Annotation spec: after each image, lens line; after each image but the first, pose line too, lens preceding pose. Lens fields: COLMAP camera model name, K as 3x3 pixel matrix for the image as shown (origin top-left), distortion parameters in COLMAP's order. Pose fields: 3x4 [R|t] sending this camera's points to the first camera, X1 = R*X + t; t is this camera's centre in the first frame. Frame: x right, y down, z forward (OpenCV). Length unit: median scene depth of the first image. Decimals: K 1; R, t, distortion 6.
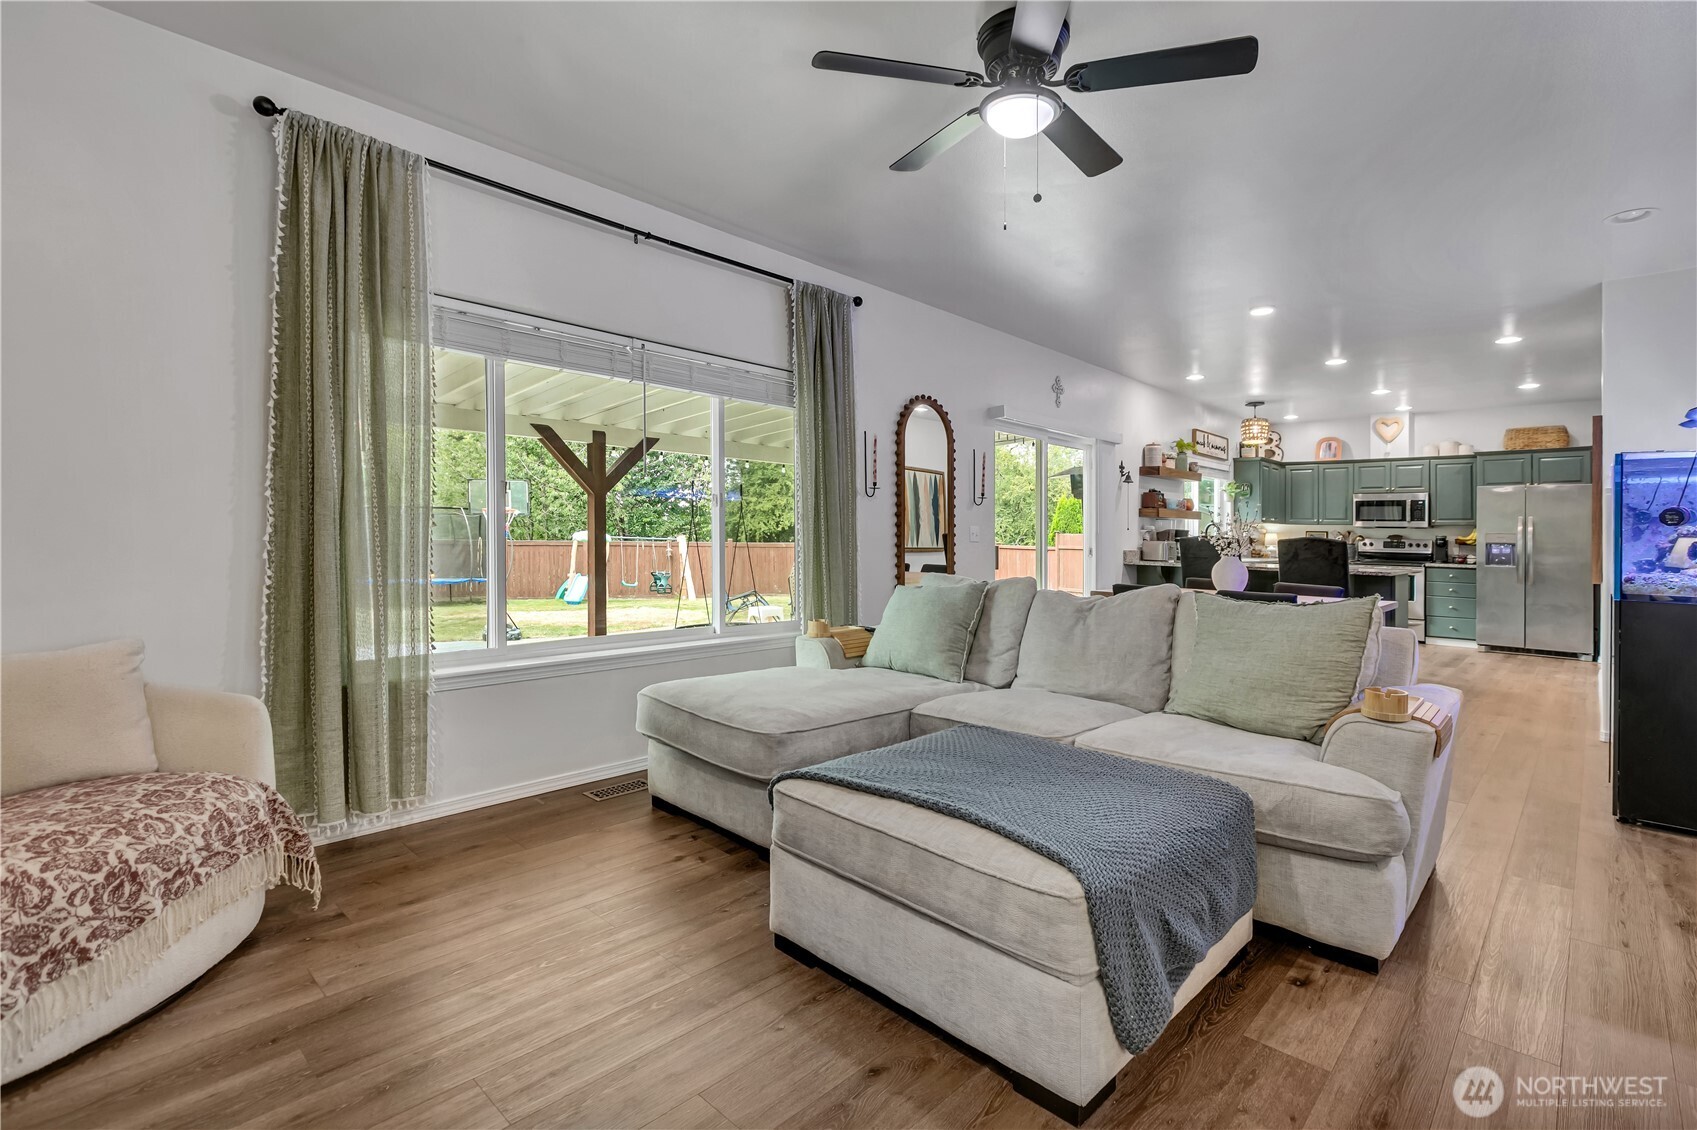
lens RADIAL K [[789.8, 0, 838.2], [0, 789.8, 535.0], [0, 0, 1]] dist [0.003117, -0.004849]
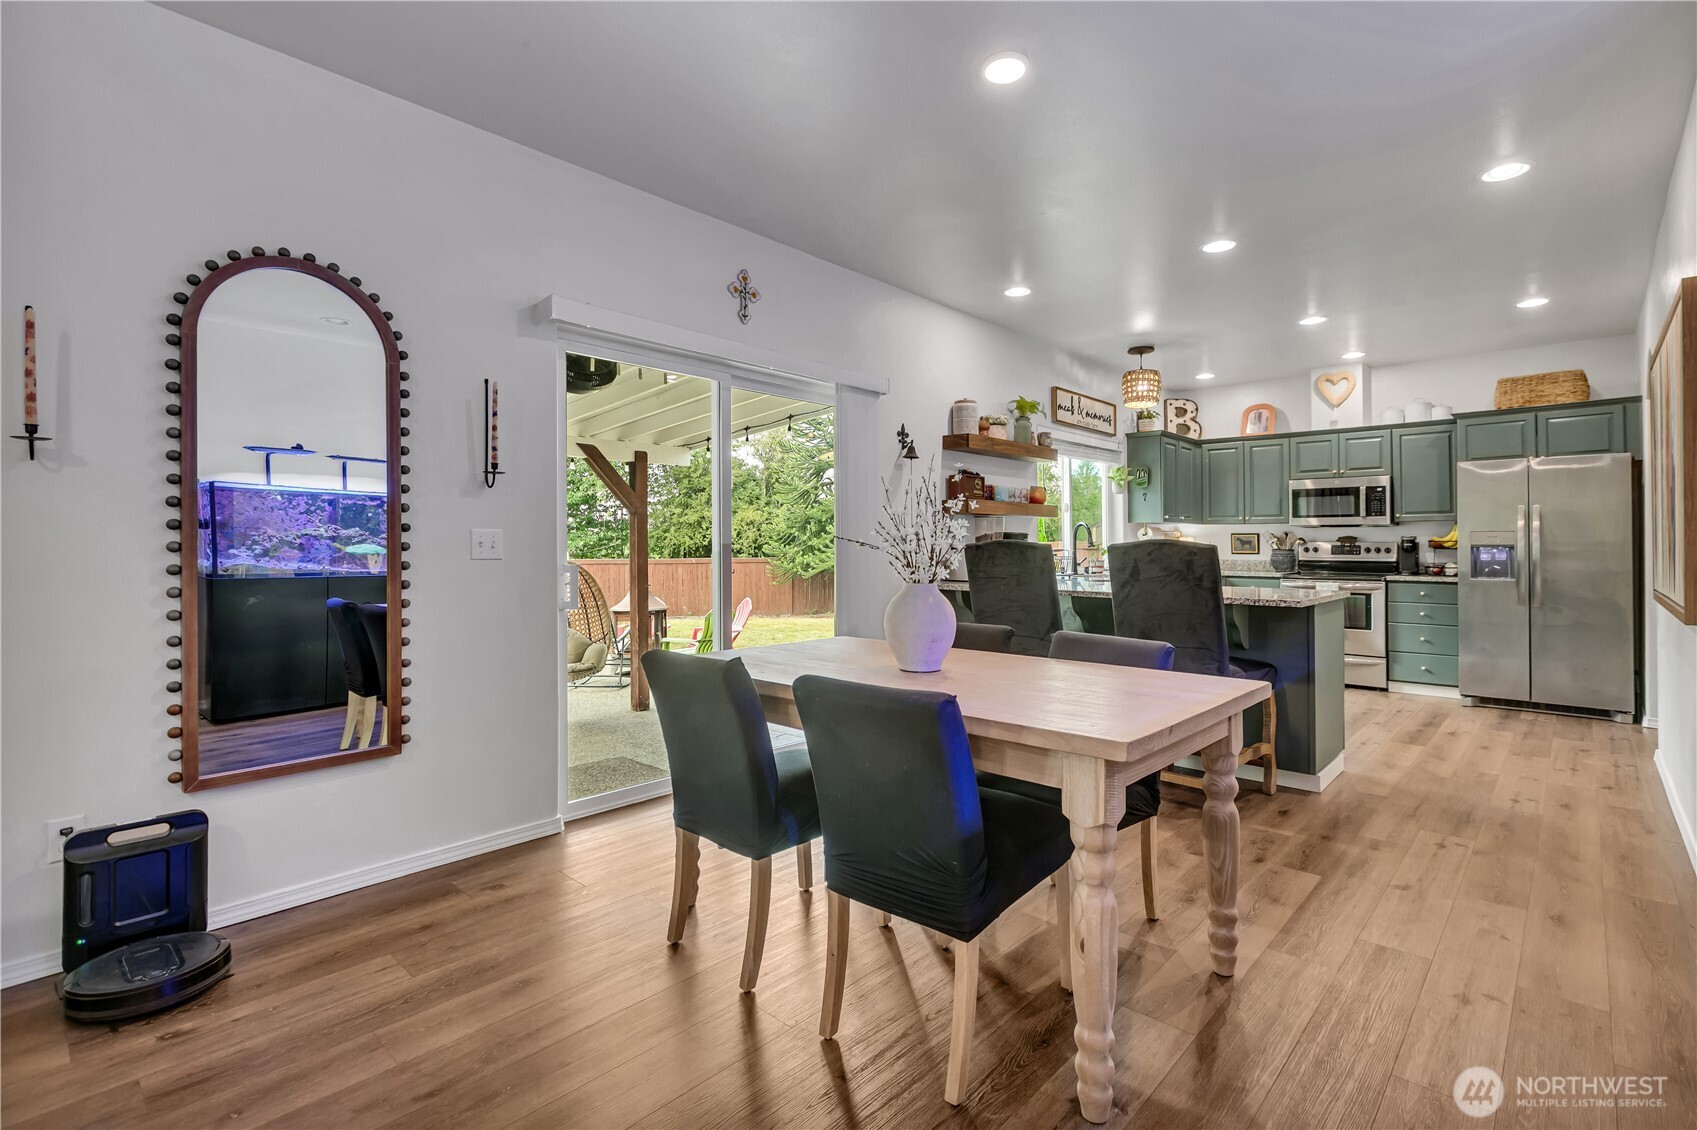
lens RADIAL K [[789.8, 0, 854.5], [0, 789.8, 551.4], [0, 0, 1]] dist [0.003117, -0.004849]
pose [[0.999602, -0.016461, 0.022893, 0.268382], [0.016368, 0.999857, 0.004265, 0.003755], [-0.022960, -0.003889, 0.999729, 0.325654]]
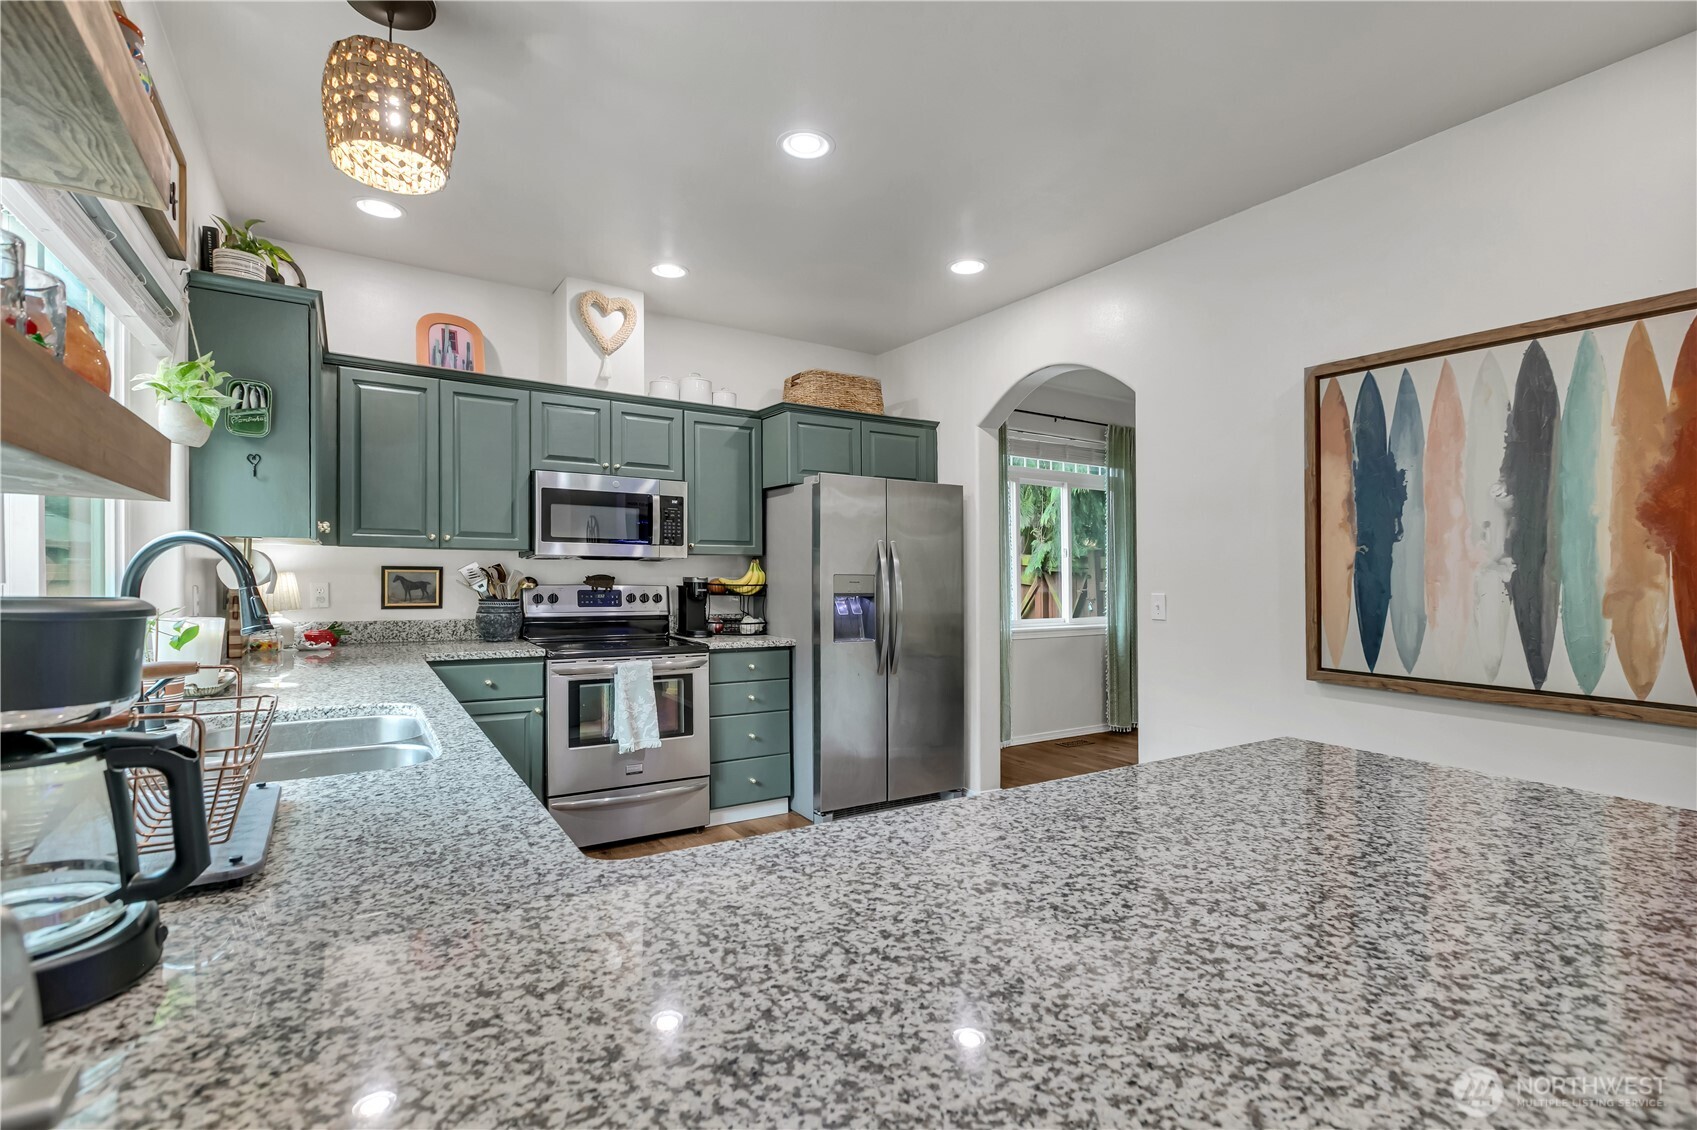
lens RADIAL K [[789.8, 0, 856.7], [0, 789.8, 562.3], [0, 0, 1]] dist [0.003117, -0.004849]
pose [[0.233350, -0.005937, 0.972375, 0.355853], [-0.000867, 0.999980, 0.006313, -0.011075], [-0.972392, -0.002317, 0.233340, 0.853467]]
